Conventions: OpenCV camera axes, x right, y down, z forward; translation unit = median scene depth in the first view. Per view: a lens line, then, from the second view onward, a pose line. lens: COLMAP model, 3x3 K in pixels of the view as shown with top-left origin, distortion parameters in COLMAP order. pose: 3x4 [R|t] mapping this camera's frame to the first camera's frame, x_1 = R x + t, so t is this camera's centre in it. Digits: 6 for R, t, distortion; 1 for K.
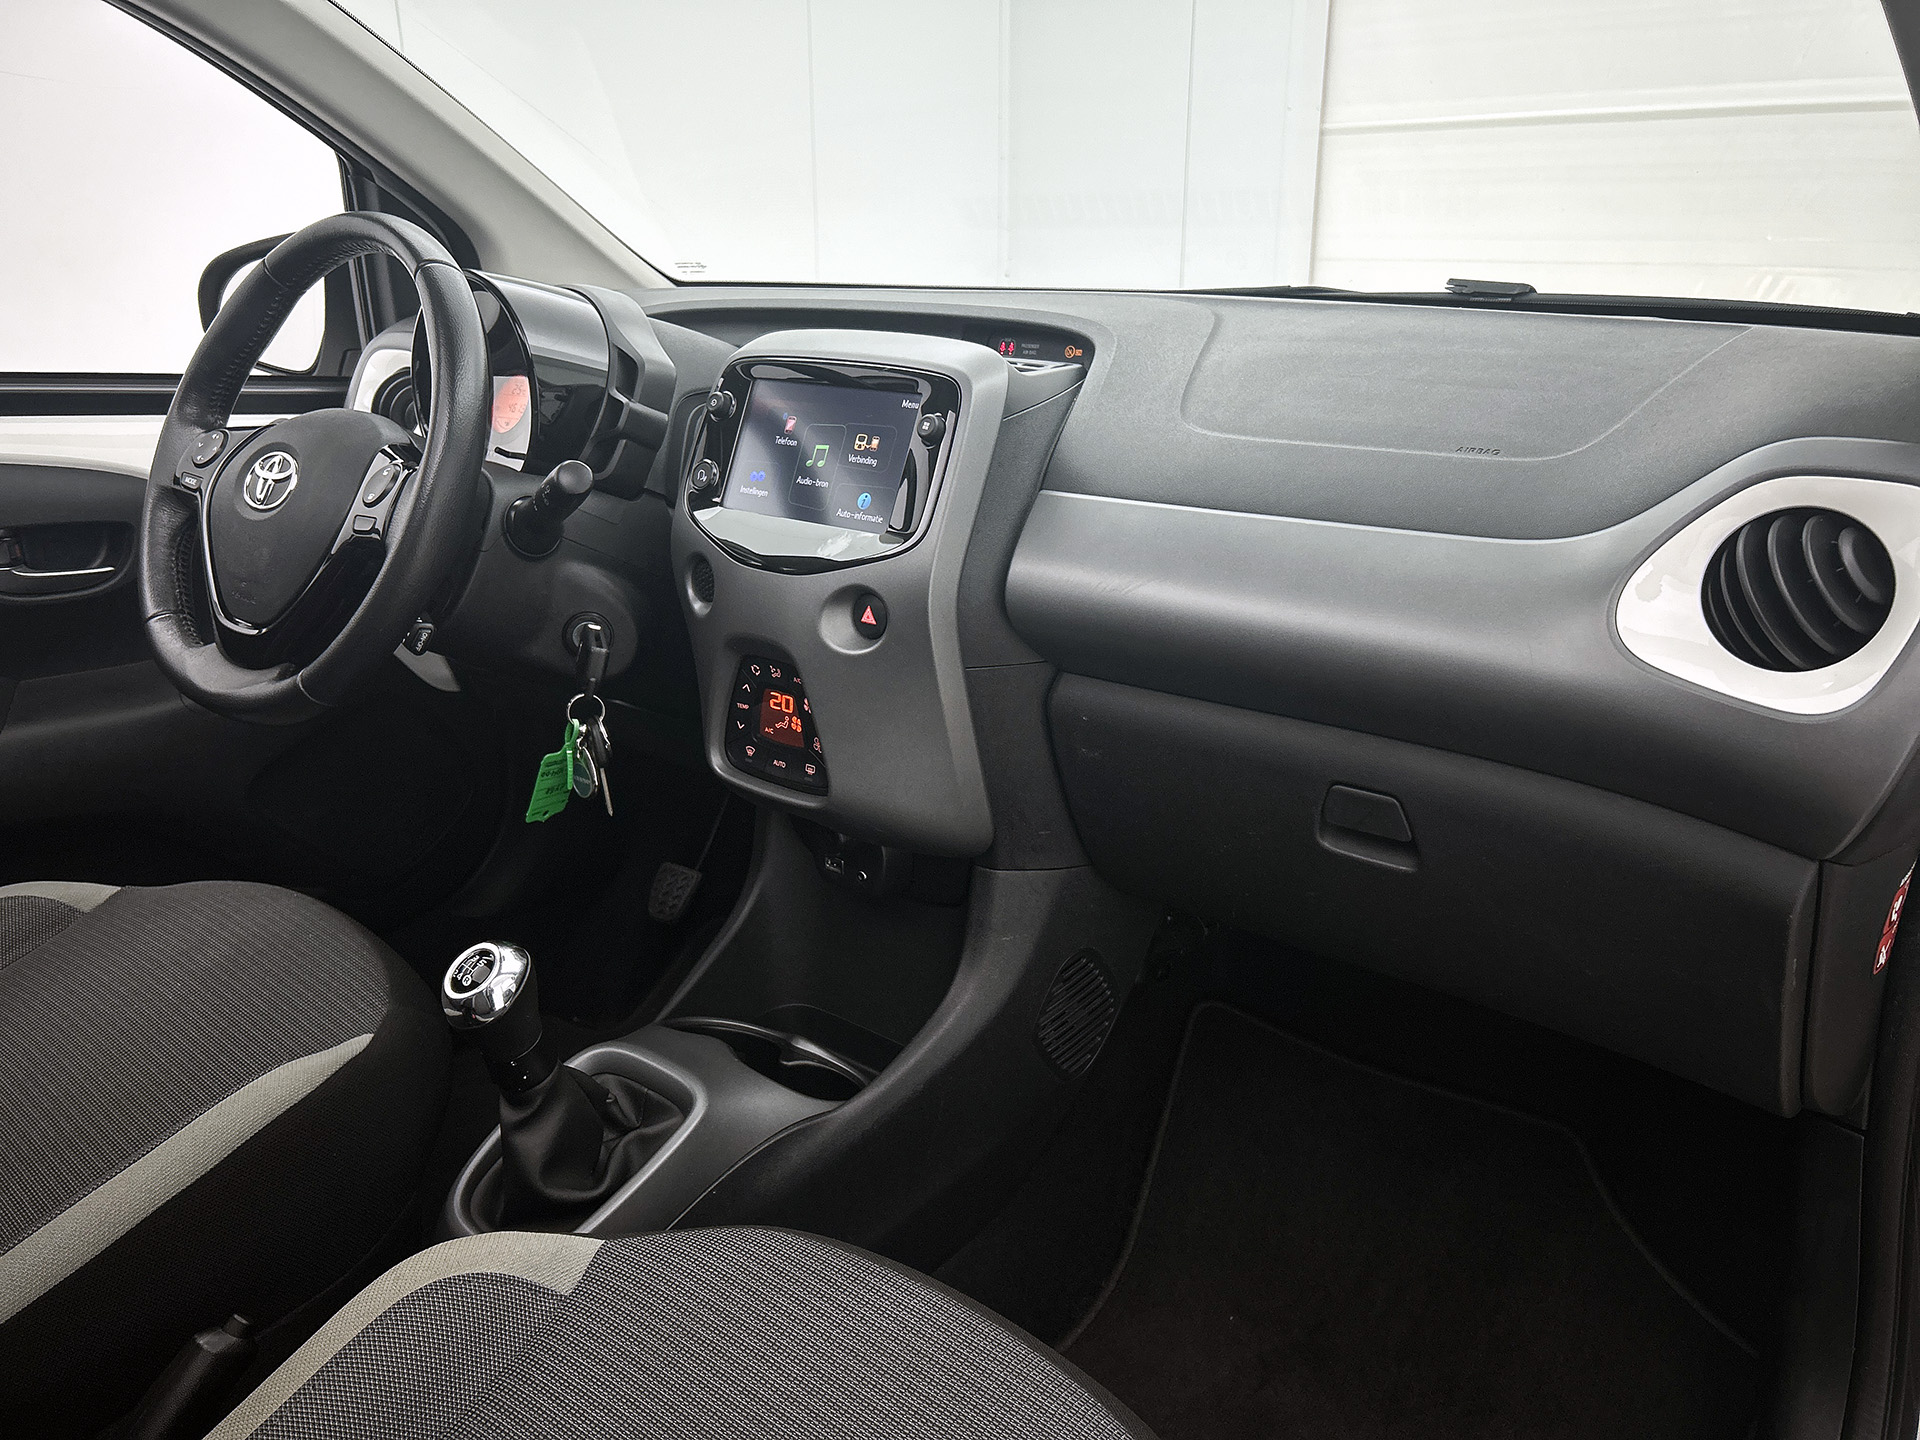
lens RADIAL K [[1444.4, 0, 960.0], [0, 1444.4, 720.0], [0, 0, 1]] dist [0.069282, -0.122688]
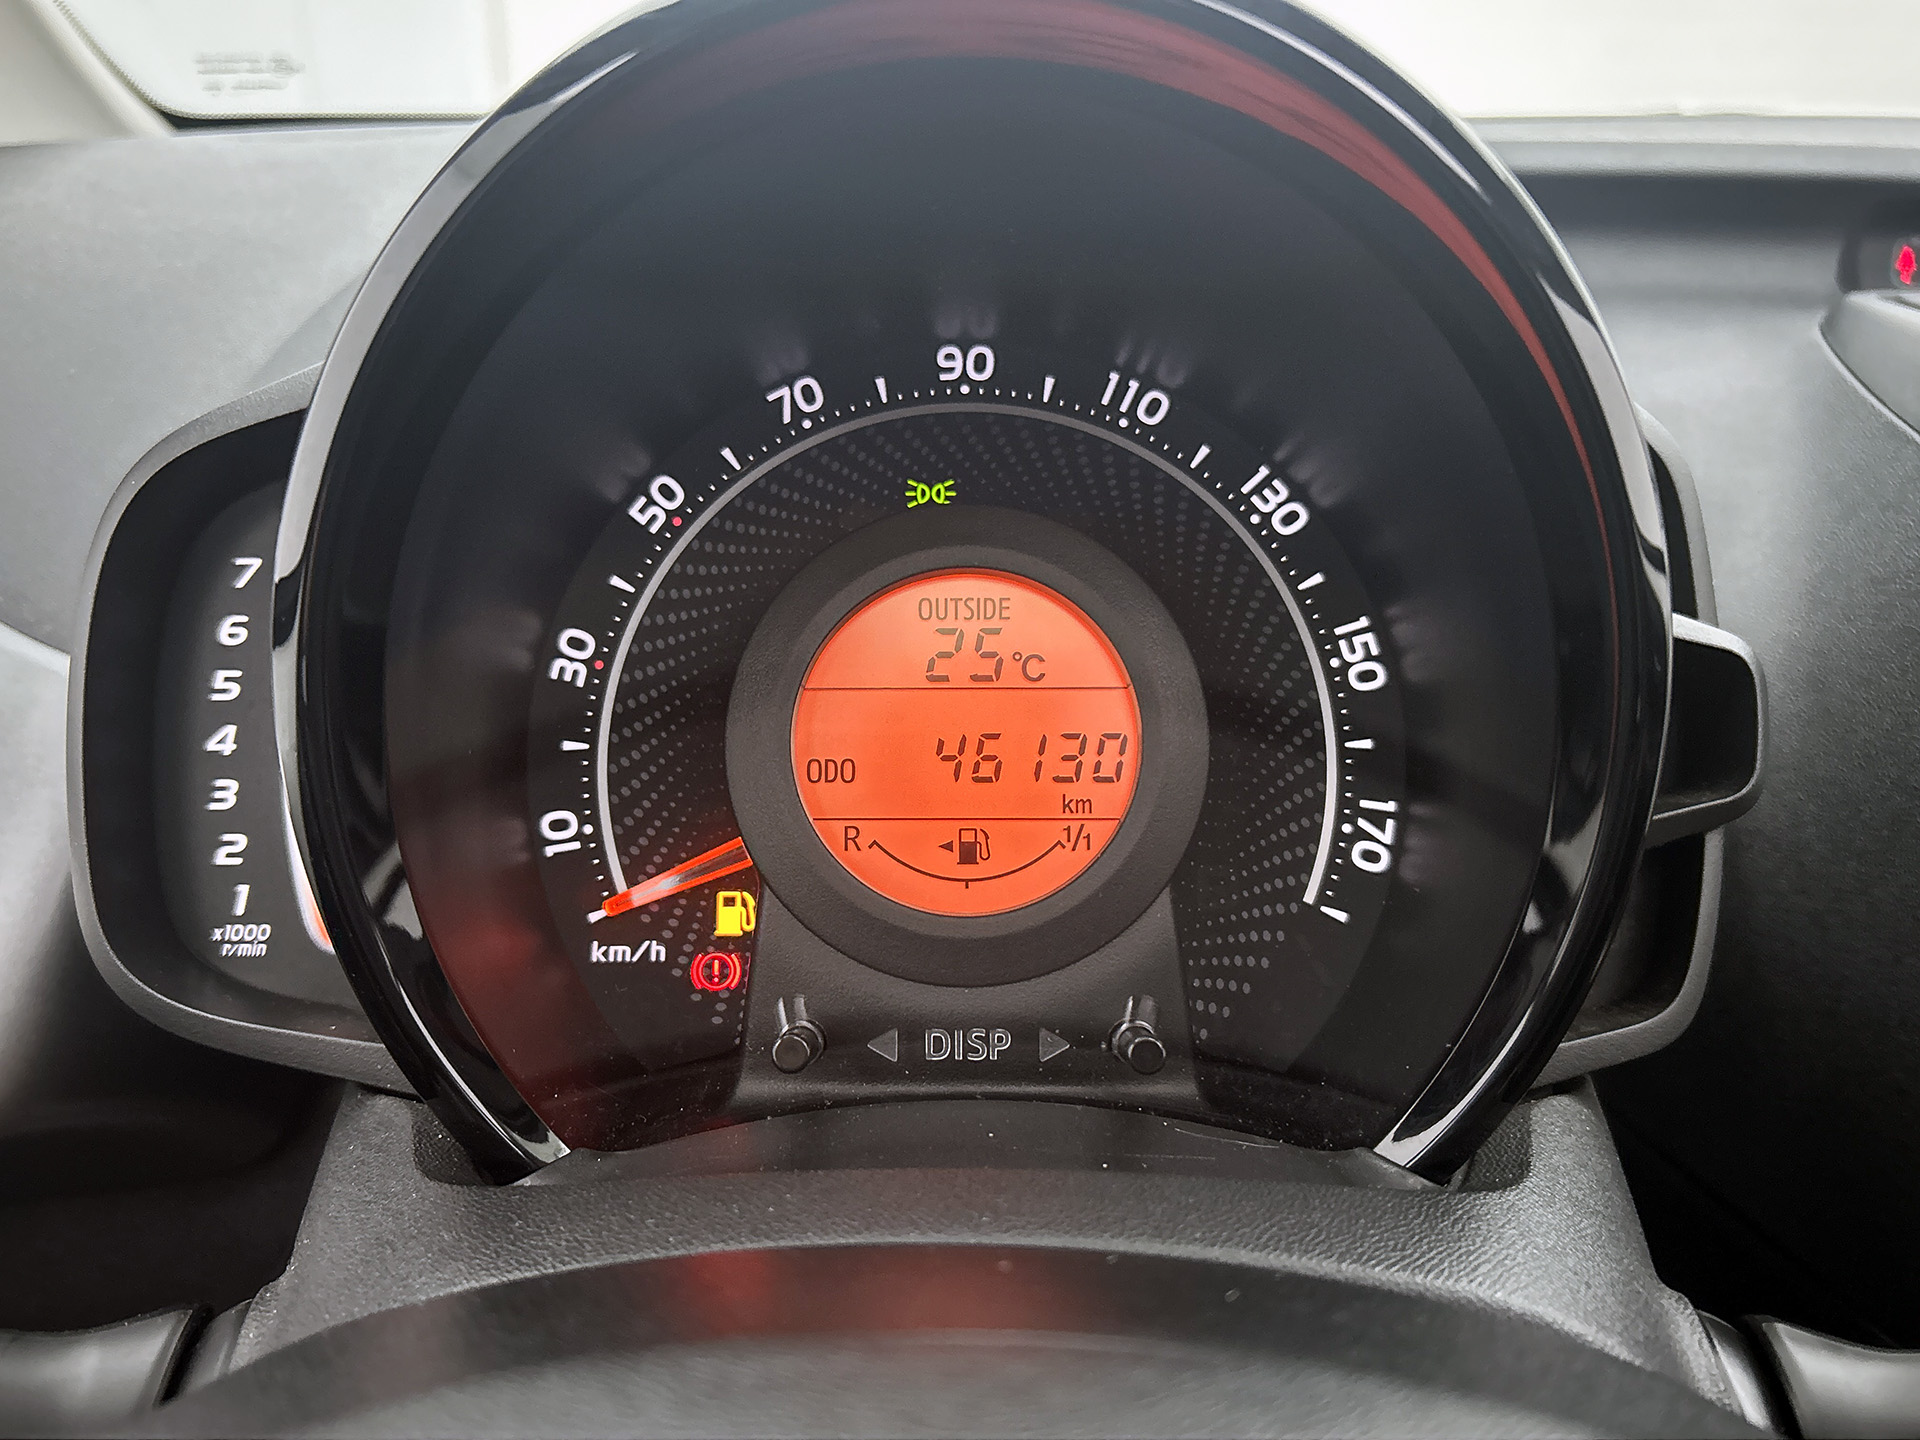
lens RADIAL K [[1706.8, 0, 958.5], [0, 1706.8, 664.5], [0, 0, 1]] dist [0.119693, -0.569813]
pose [[0.790345, -0.202826, 0.578114, -0.489005], [0.194277, 0.977882, 0.077482, -0.277265], [-0.581042, 0.051077, 0.812269, 0.943089]]
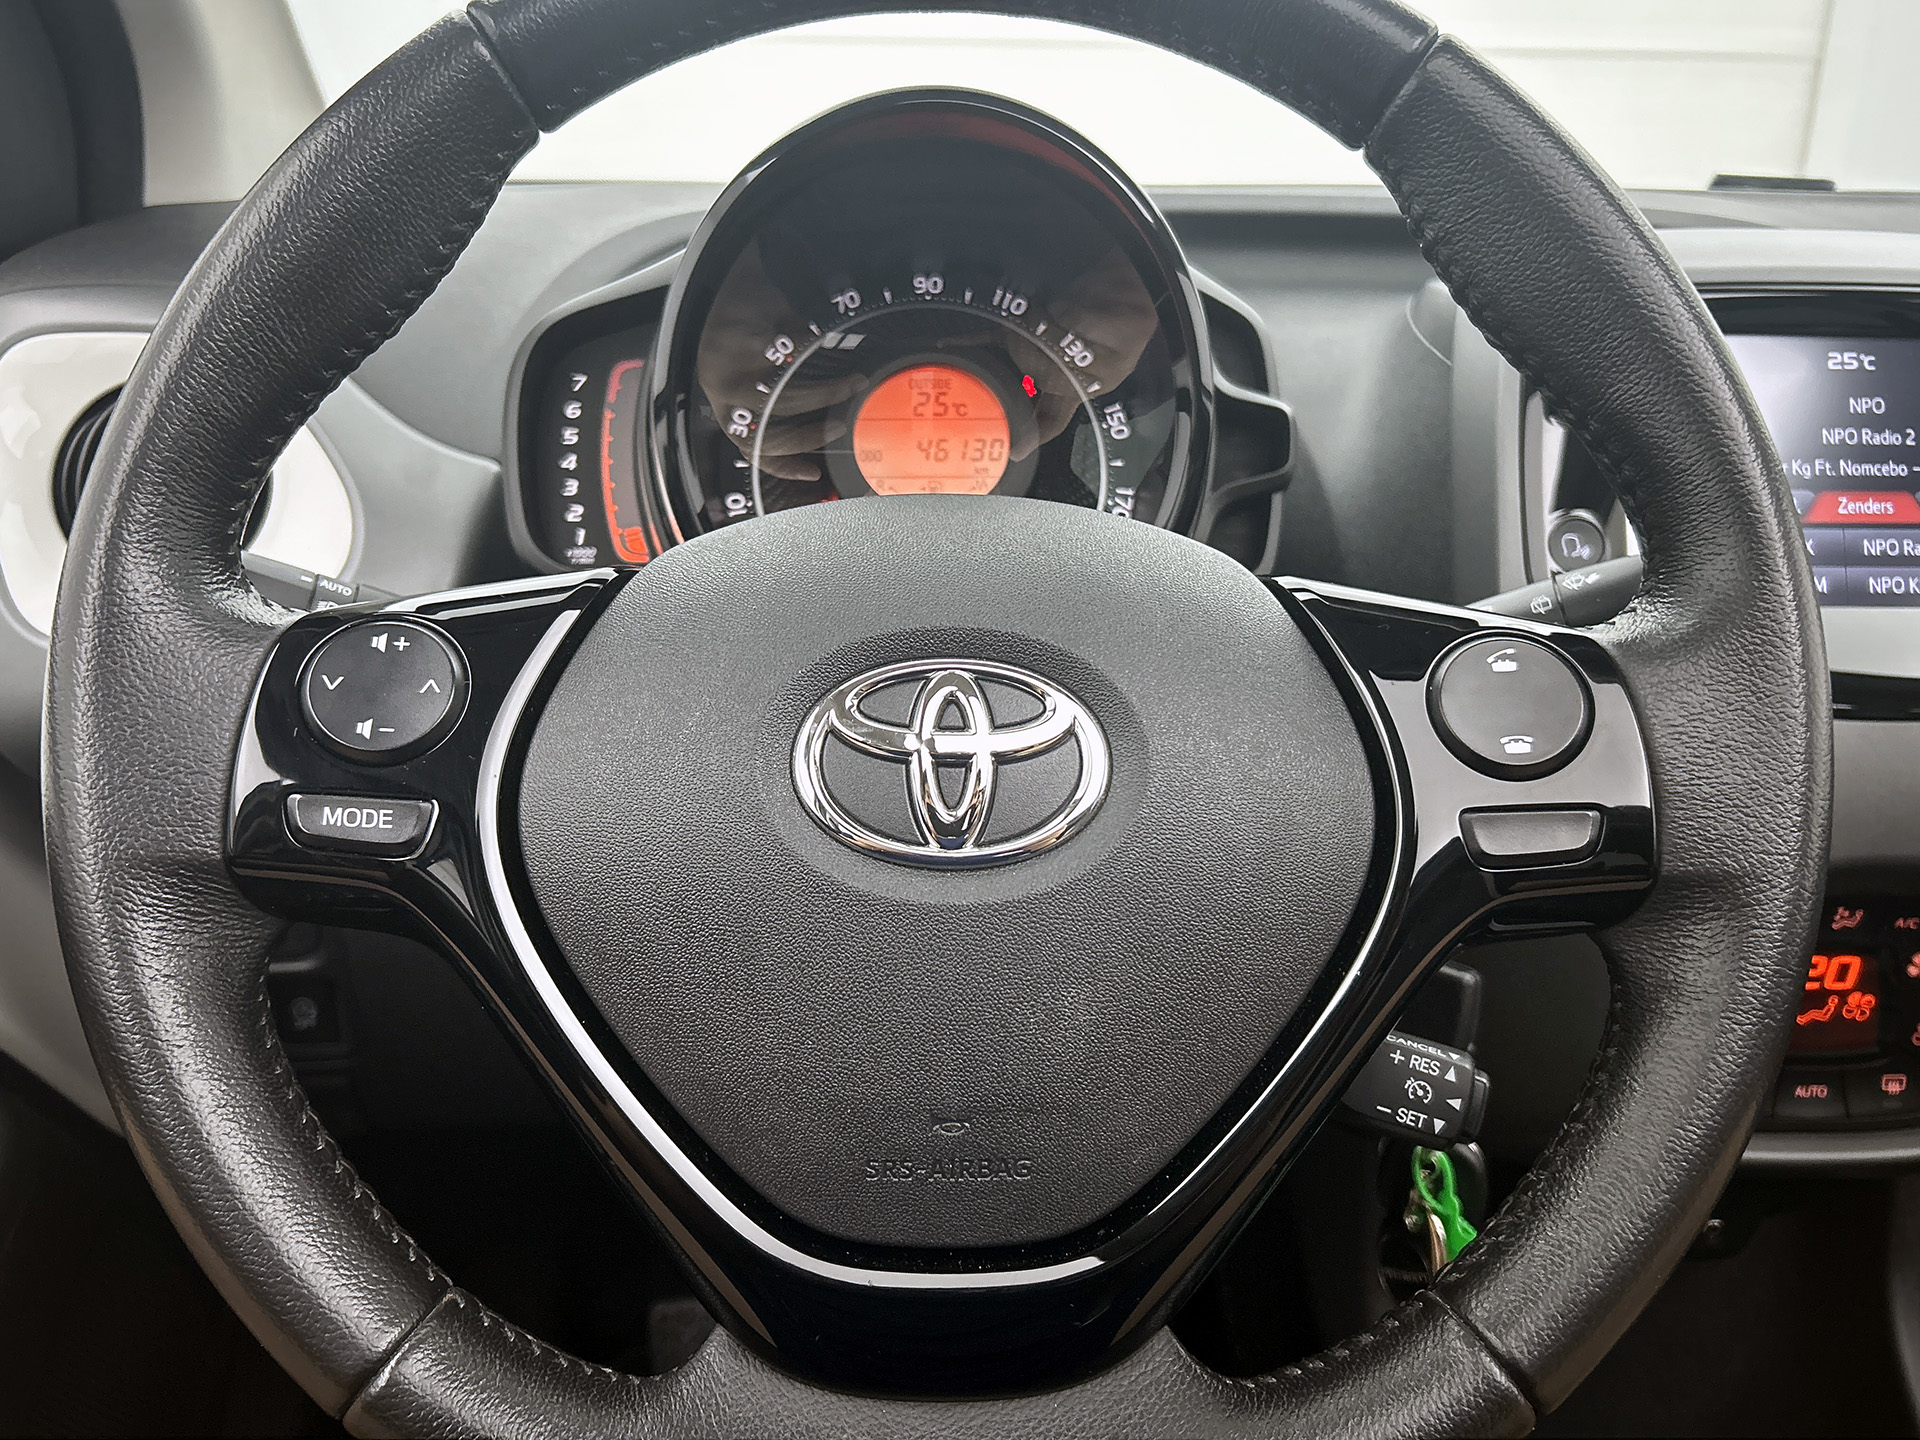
lens RADIAL K [[1566.0, 0, 960.0], [0, 1566.0, 720.0], [0, 0, 1]] dist [0.031627, -0.065717]
pose [[0.763613, -0.195706, 0.615301, -0.665528], [0.197650, 0.978062, 0.065796, -0.191475], [-0.614679, 0.071371, 0.785542, 0.751822]]
